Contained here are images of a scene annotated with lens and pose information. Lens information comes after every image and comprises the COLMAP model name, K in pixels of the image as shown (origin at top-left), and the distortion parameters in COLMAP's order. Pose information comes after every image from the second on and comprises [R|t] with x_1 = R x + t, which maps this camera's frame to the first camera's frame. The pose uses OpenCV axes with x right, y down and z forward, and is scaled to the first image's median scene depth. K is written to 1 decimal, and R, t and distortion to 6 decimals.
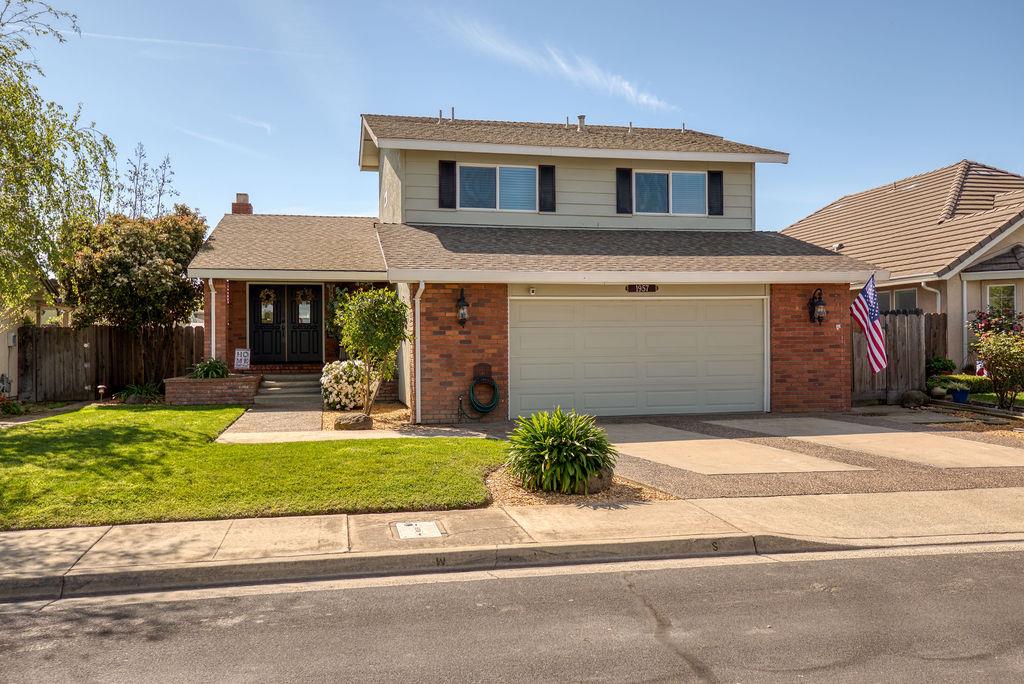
lens RADIAL K [[841.0, 0, 512.0], [0, 841.0, 342.0], [0, 0, 1]] dist [0.043536, -0.007184]
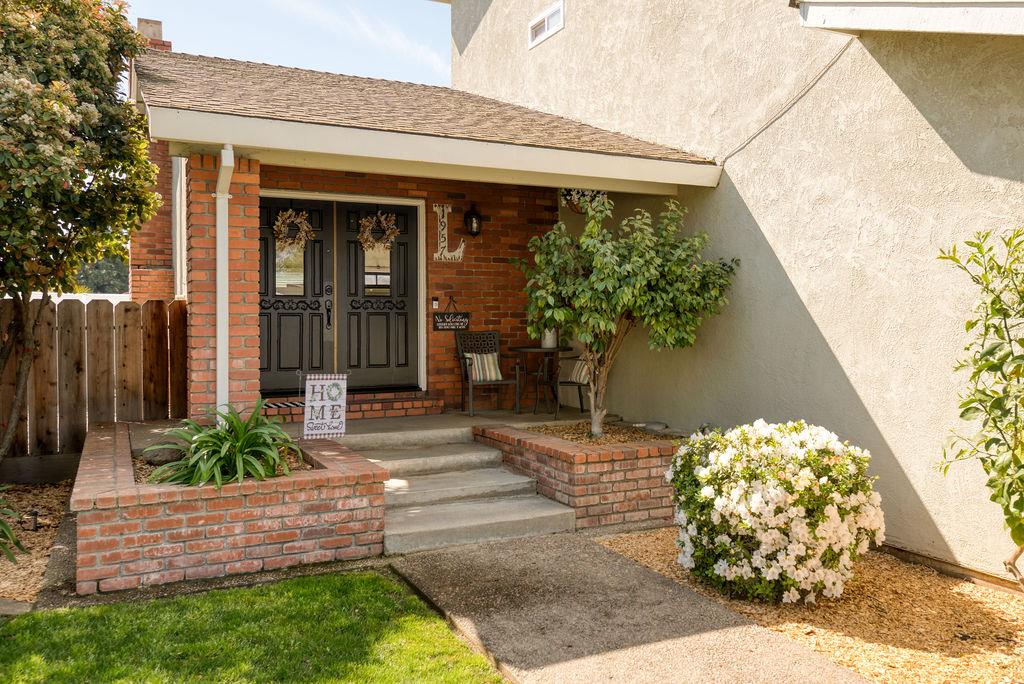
lens RADIAL K [[822.6, 0, 512.7], [0, 822.6, 321.7], [0, 0, 1]] dist [0.051695, -0.000208]
pose [[0.968647, 0.003216, 0.248421, -0.368374], [-0.005569, 0.999946, 0.008770, -0.017070], [-0.248379, -0.009878, 0.968613, 0.762539]]
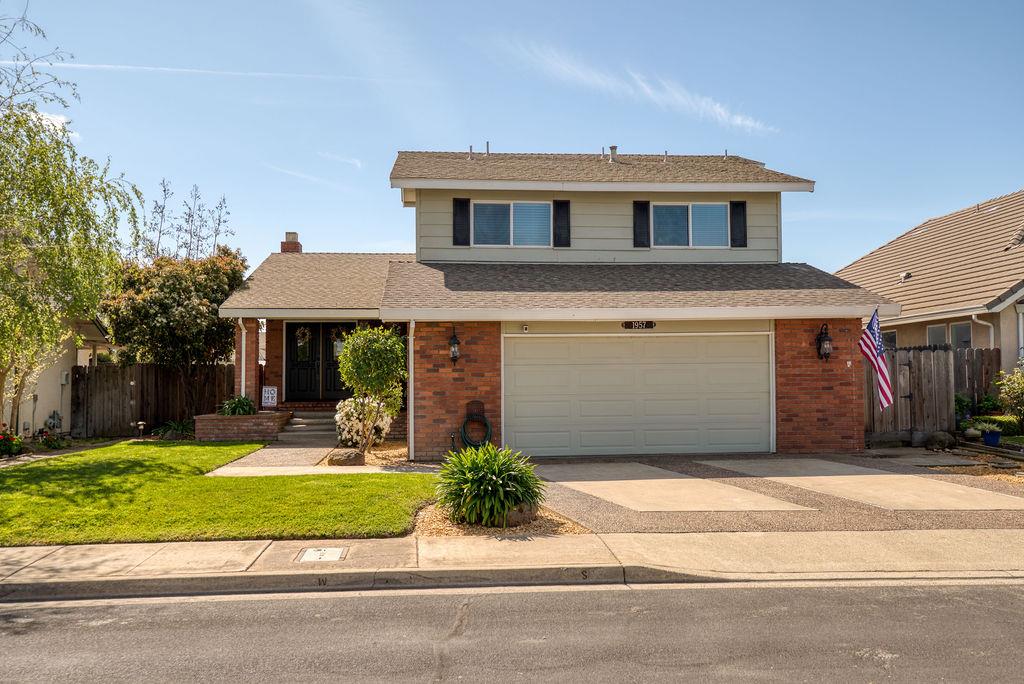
lens RADIAL K [[911.2, 0, 512.0], [0, 911.2, 342.0], [0, 0, 1]] dist [0.047903, 0.015792]
pose [[0.991440, -0.005840, -0.130434, 0.128372], [0.000535, 0.999173, -0.040669, -0.000408], [0.130564, 0.040251, 0.990623, -0.062665]]
